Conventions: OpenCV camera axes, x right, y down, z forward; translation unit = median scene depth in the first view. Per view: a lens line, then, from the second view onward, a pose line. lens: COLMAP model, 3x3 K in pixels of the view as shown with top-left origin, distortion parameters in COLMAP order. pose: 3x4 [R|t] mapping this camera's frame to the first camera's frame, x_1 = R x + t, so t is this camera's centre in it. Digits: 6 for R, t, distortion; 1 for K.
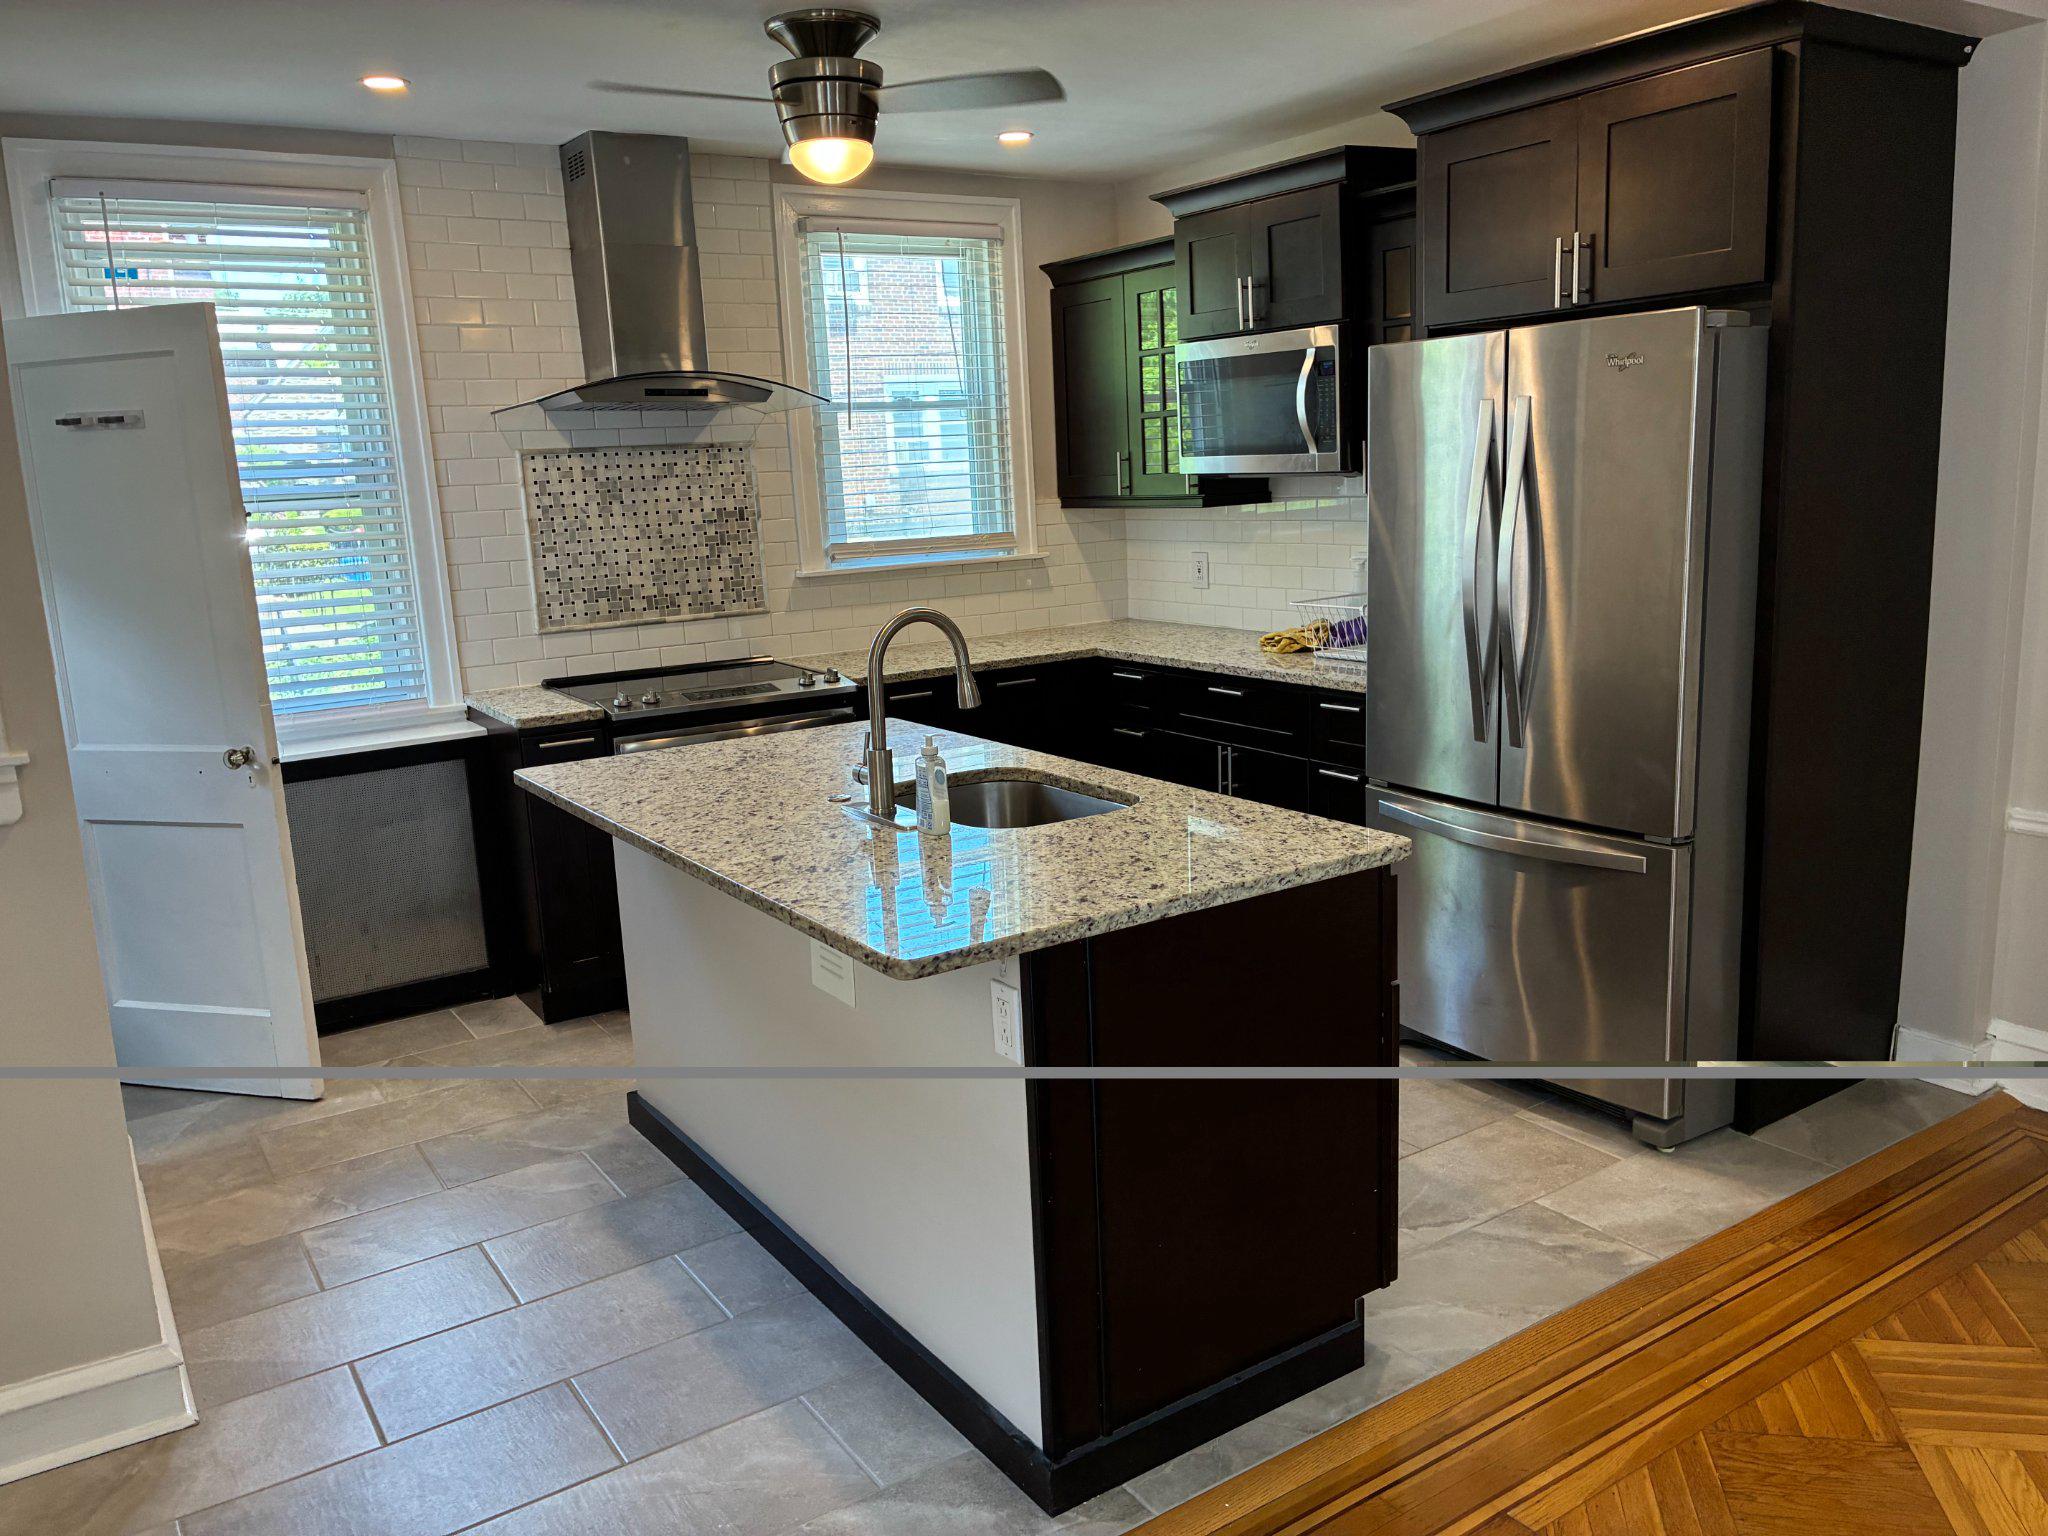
lens RADIAL K [[1544.9, 0, 1014.1], [0, 1544.9, 761.9], [0, 0, 1]] dist [0.035201, -0.044140]
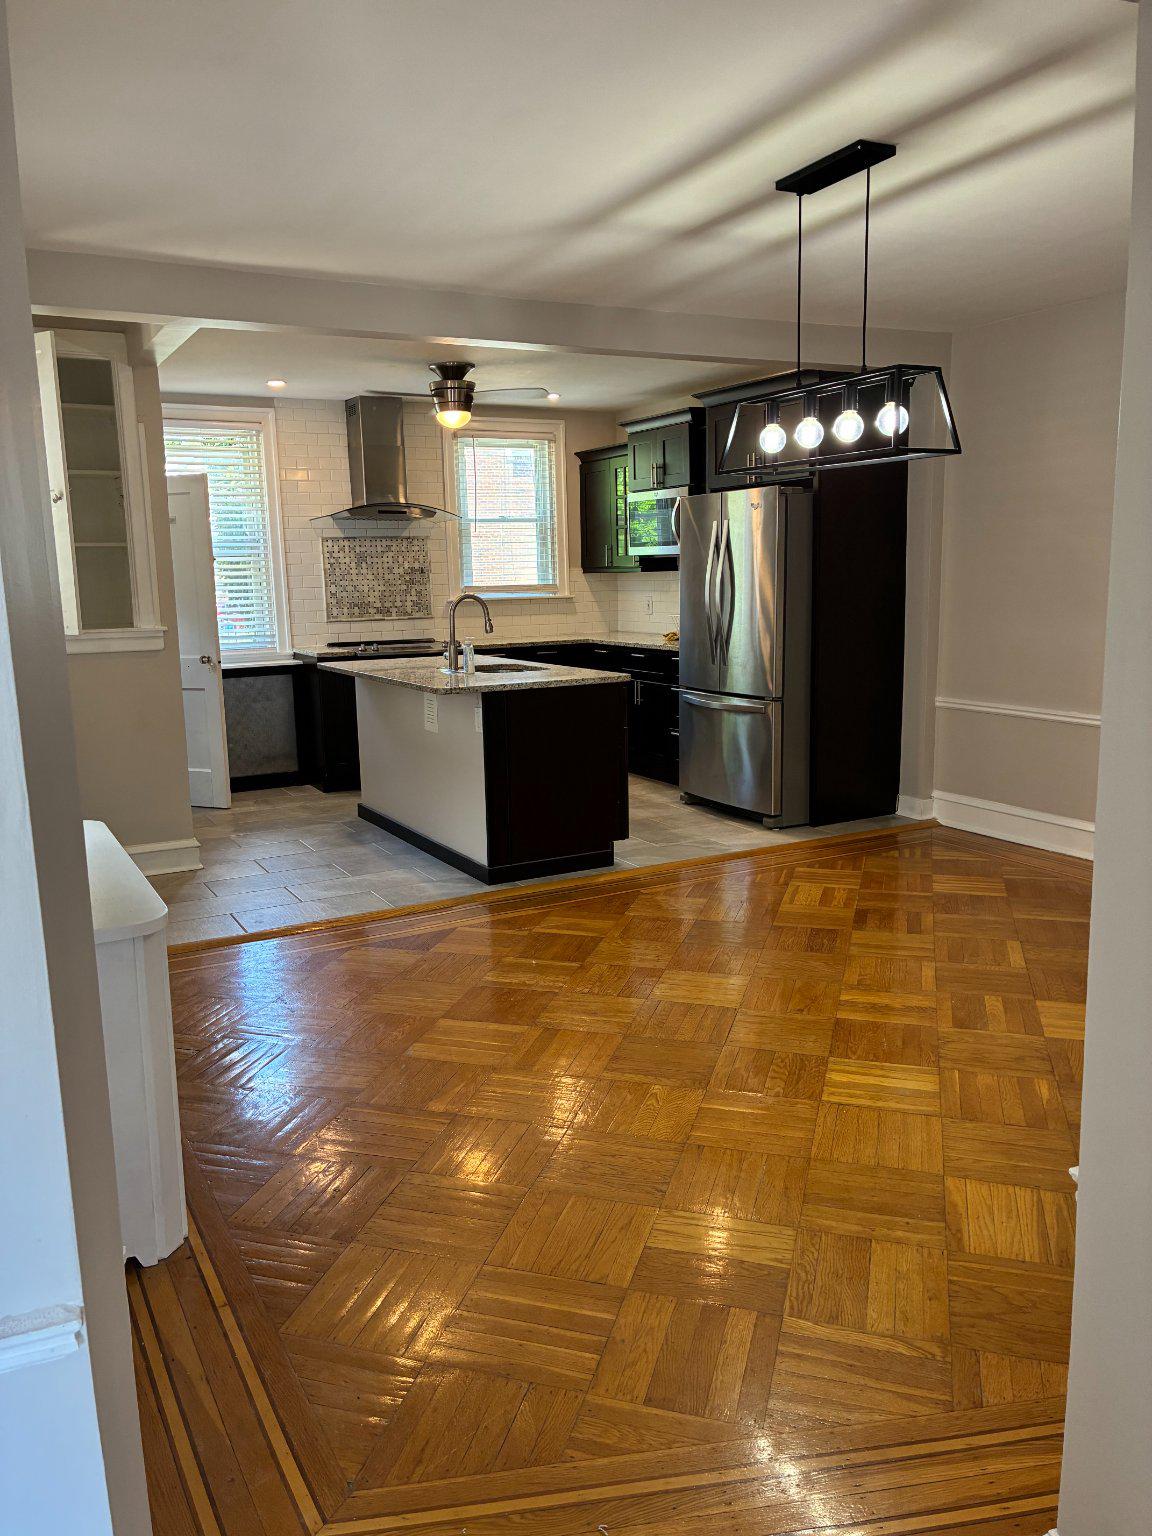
lens RADIAL K [[1158.7, 0, 560.2], [0, 1158.7, 767.8], [0, 0, 1]] dist [0.035201, -0.044140]
pose [[0.995808, 0.035284, -0.084392, 0.173778], [-0.036962, 0.999147, -0.018398, 0.147574], [0.083671, 0.021440, 0.996263, -0.623742]]
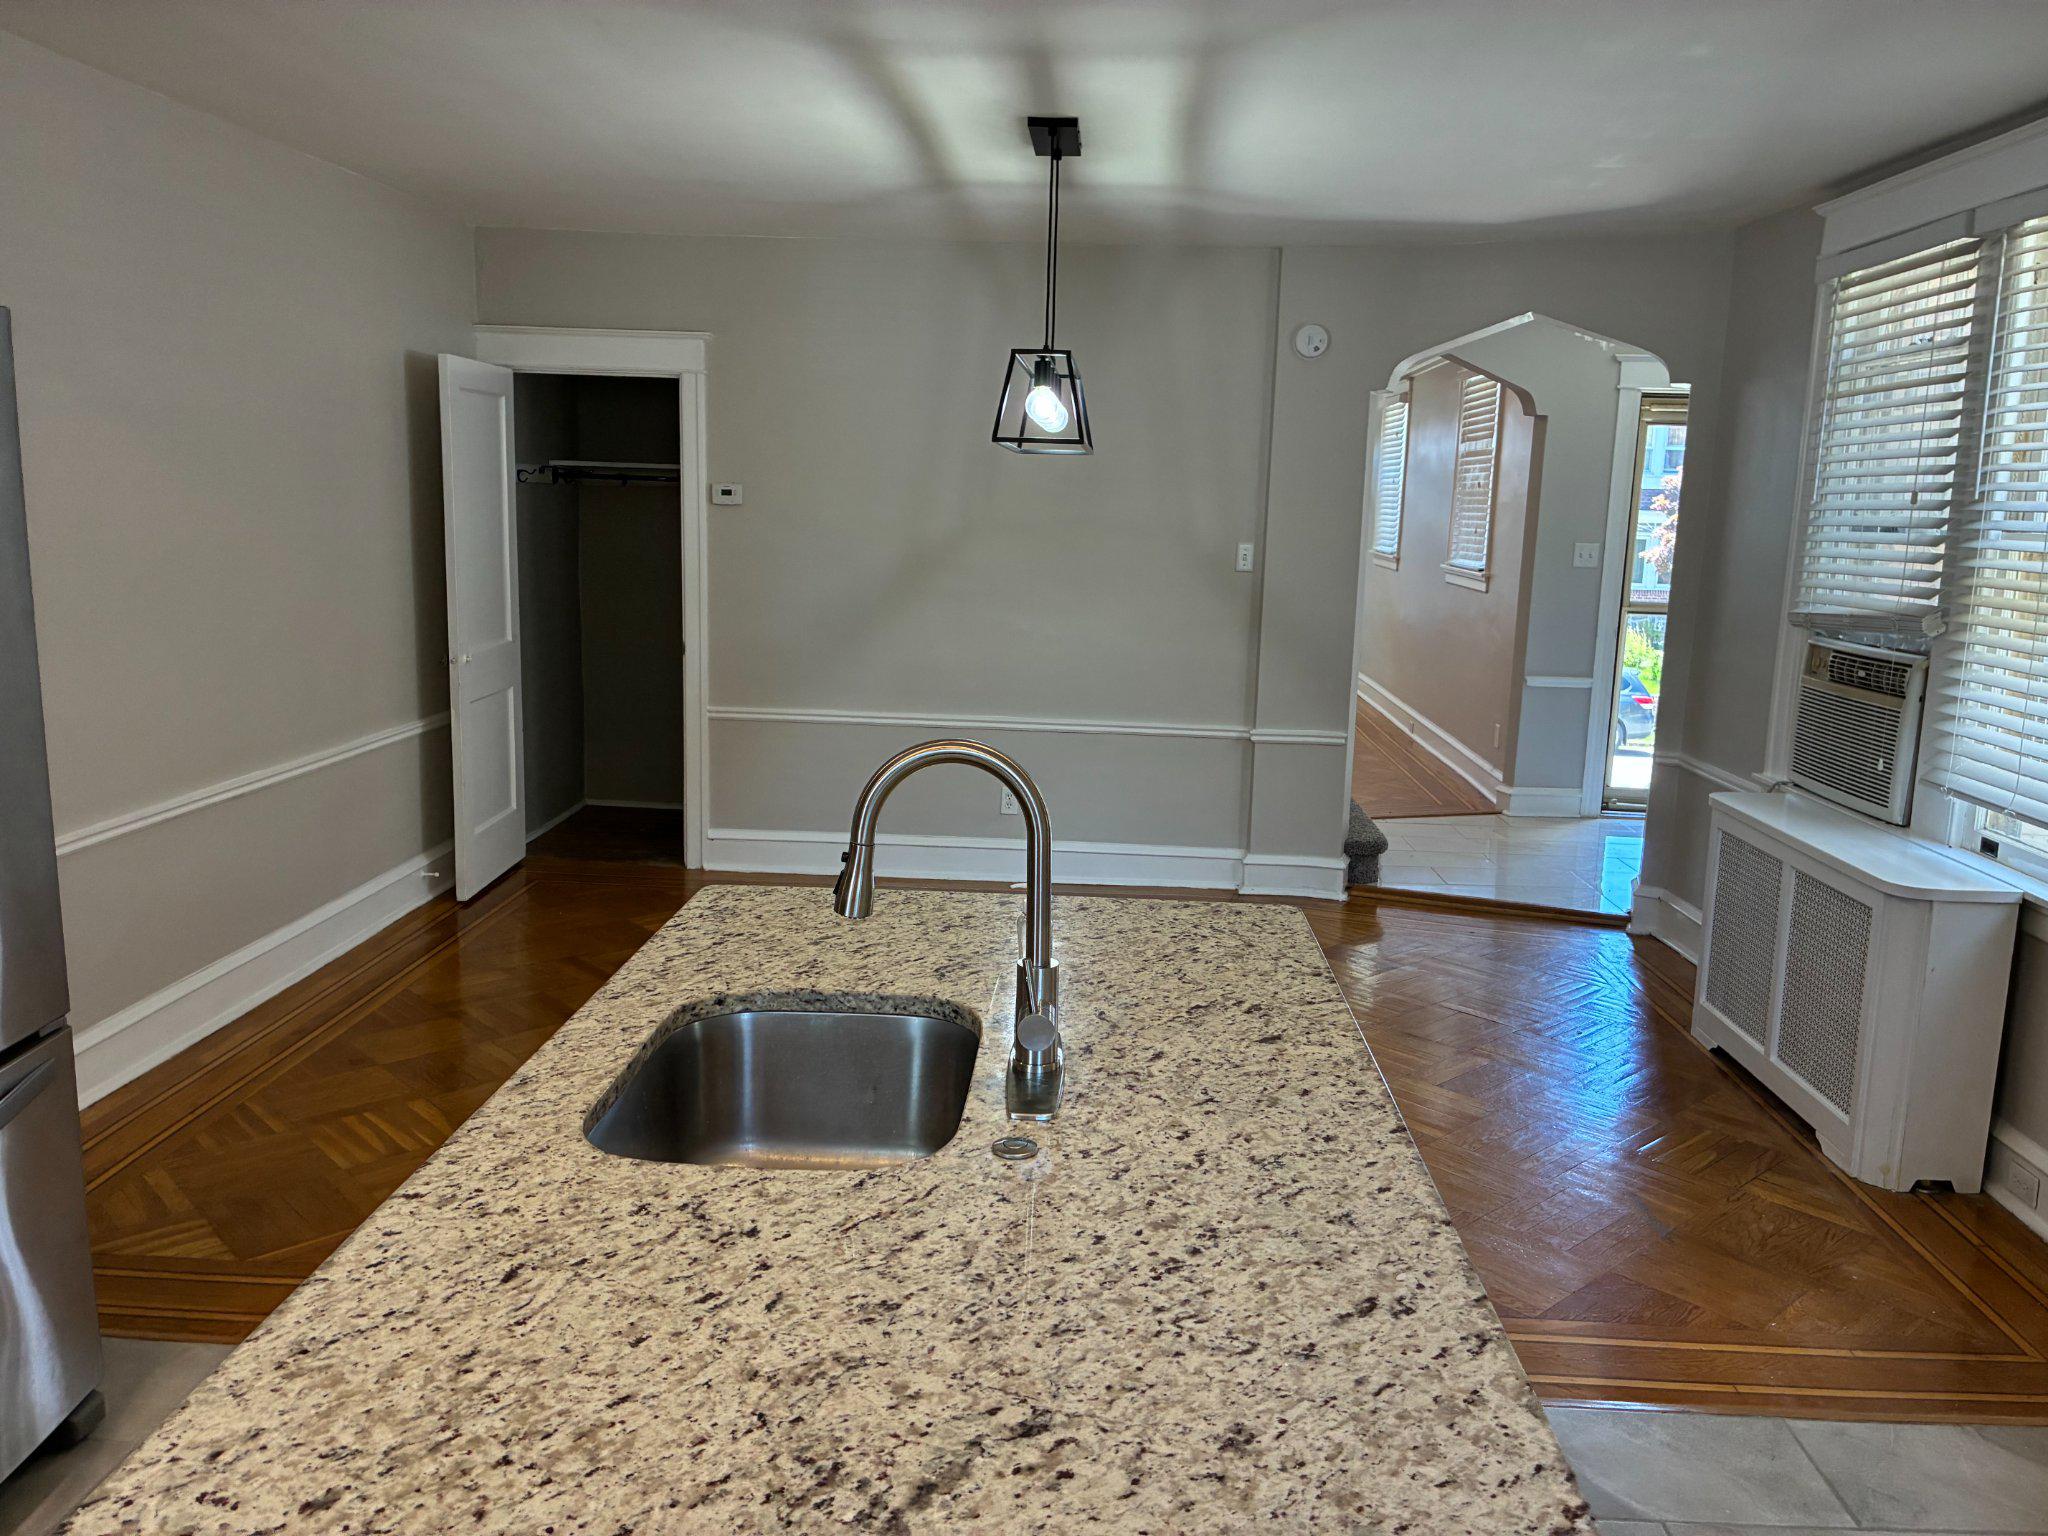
lens RADIAL K [[1544.9, 0, 1027.4], [0, 1544.9, 765.2], [0, 0, 1]] dist [0.035201, -0.044140]
pose [[-0.810760, -0.080182, 0.579861, -0.263619], [0.122514, 0.945394, 0.302026, -0.163483], [-0.572415, 0.315912, -0.756665, 0.881336]]
